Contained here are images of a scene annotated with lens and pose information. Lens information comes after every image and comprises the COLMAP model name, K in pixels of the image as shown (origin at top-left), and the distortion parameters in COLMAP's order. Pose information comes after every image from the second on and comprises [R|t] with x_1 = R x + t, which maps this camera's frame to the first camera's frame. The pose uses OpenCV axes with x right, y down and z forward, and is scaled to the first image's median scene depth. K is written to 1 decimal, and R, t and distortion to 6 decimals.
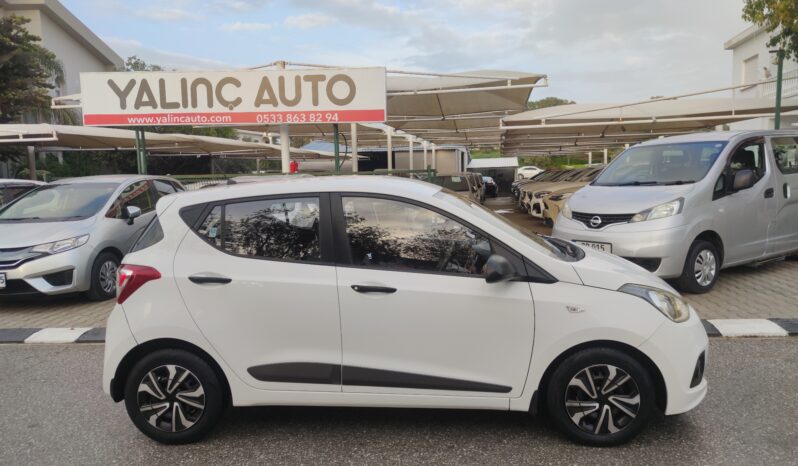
lens RADIAL K [[568.4, 0, 395.8], [0, 568.4, 236.6], [0, 0, 1]] dist [0.080553, -0.081514]
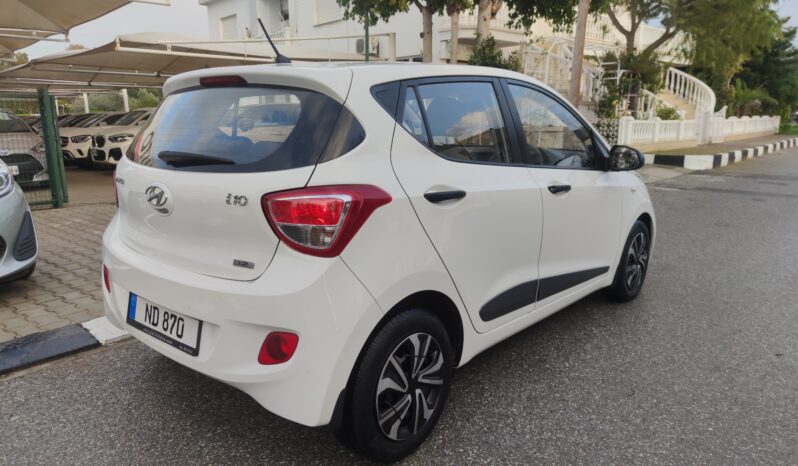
lens RADIAL K [[590.2, 0, 399.0], [0, 590.2, 233.0], [0, 0, 1]] dist [0.007624, 0.000633]
pose [[0.570684, -0.131301, 0.810605, -0.913534], [0.084023, 0.991290, 0.101414, 0.042726], [-0.816860, 0.010234, 0.576746, 0.630264]]
